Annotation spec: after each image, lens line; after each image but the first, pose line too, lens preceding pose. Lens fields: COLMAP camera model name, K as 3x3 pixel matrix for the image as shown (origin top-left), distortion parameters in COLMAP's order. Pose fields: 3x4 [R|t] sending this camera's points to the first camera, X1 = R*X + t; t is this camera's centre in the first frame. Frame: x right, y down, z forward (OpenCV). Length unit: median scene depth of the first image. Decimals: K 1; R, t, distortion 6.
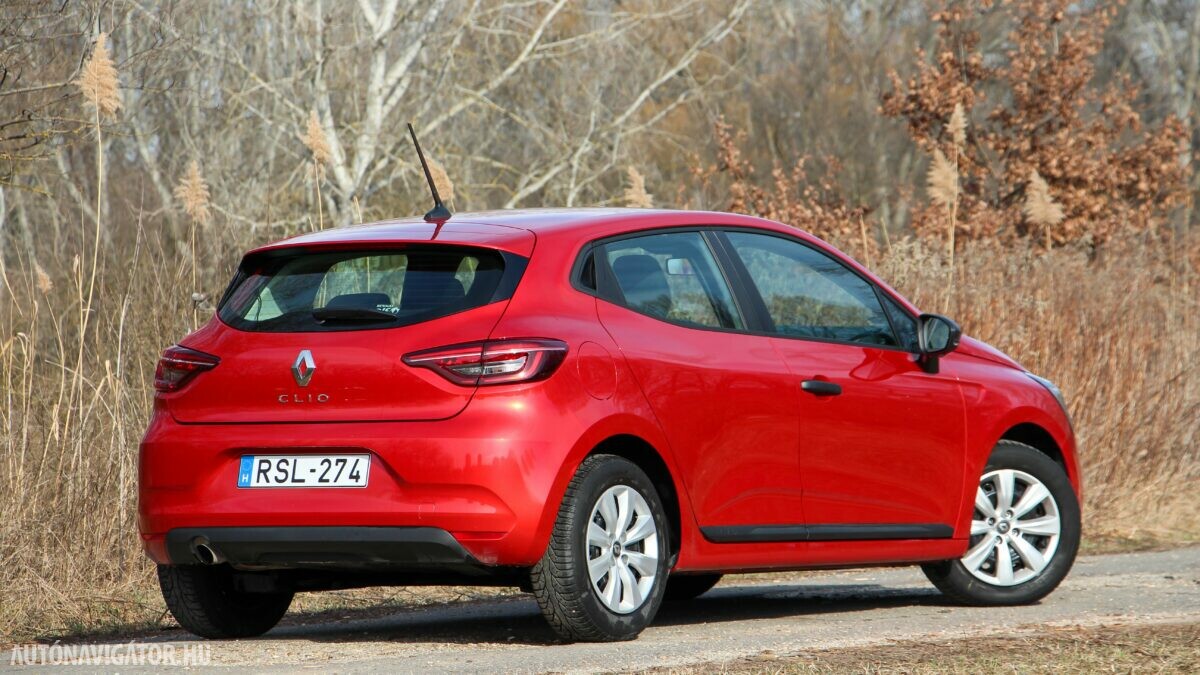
lens RADIAL K [[4127.4, 0, 613.3], [0, 4127.4, 338.3], [0, 0, 1]] dist [0.812420, -0.115787]
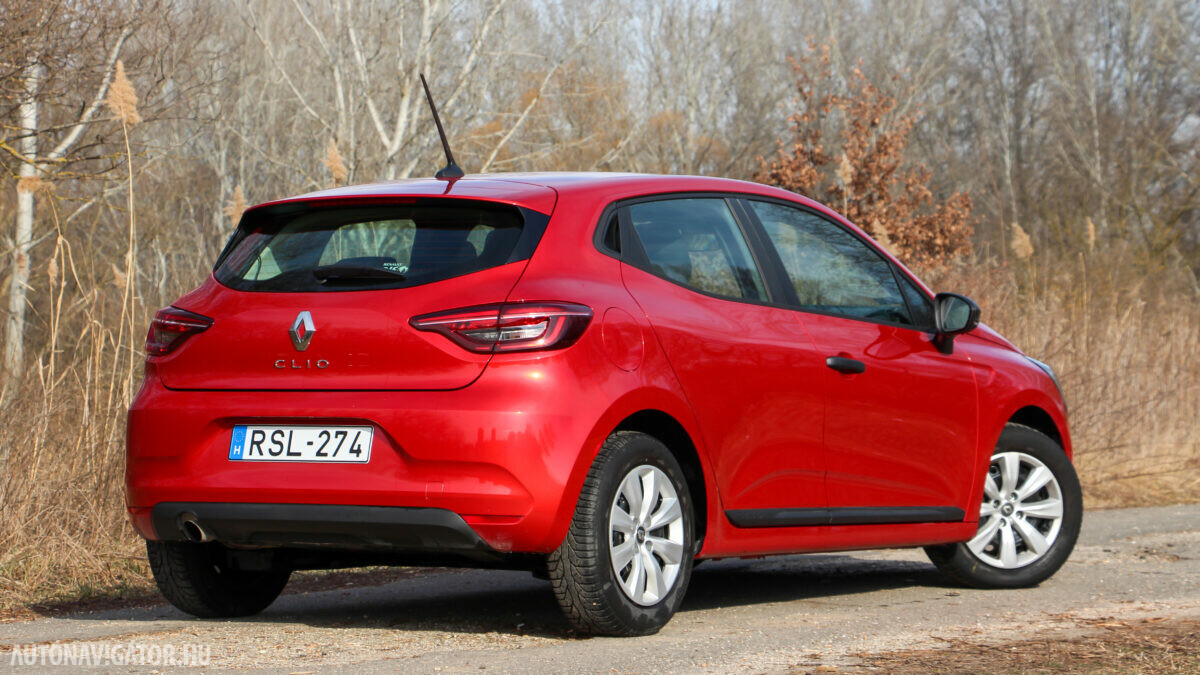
lens RADIAL K [[2689.9, 0, 576.7], [0, 2689.9, 332.7], [0, 0, 1]] dist [0.296642, 0.140645]
pose [[0.999759, 0.017367, 0.013424, -0.019190], [-0.017268, 0.999823, -0.007405, 0.009487], [-0.013550, 0.007171, 0.999882, 0.350410]]
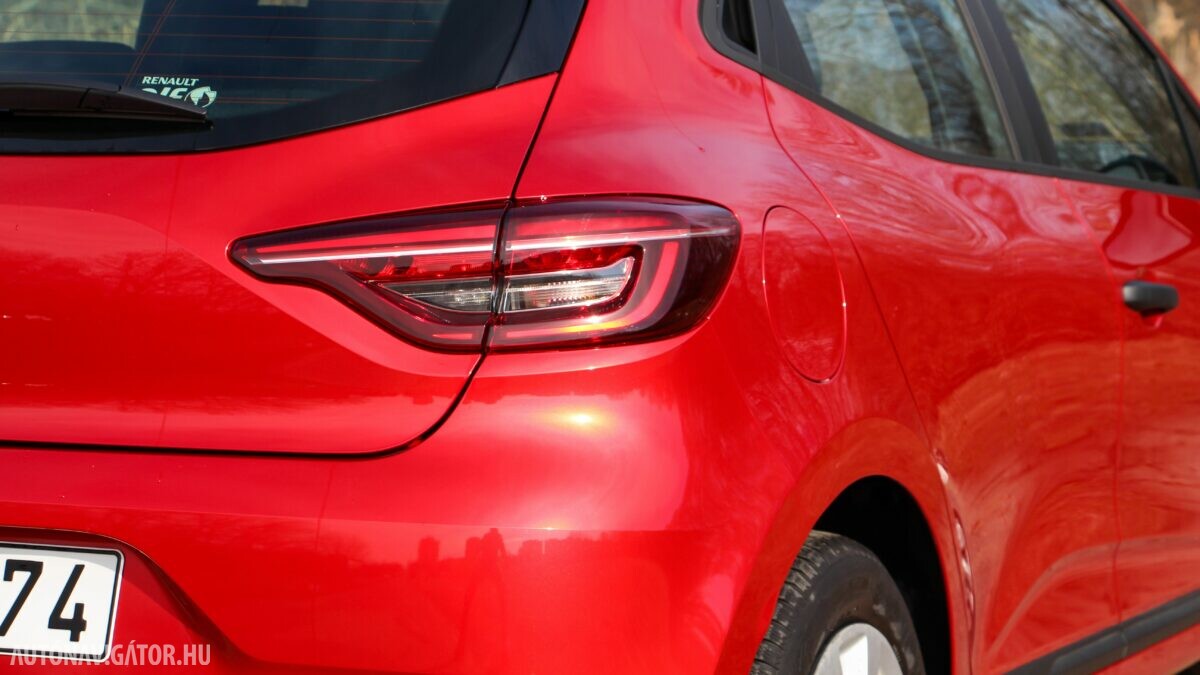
lens RADIAL K [[2815.1, 0, 600.0], [0, 2815.1, 337.5], [0, 0, 1]] dist [0.401082, 0.118360]
pose [[0.985966, 0.014422, 0.166324, -0.050736], [-0.028439, 0.996210, 0.082206, -0.006141], [-0.164508, -0.085782, 0.982639, 0.671126]]
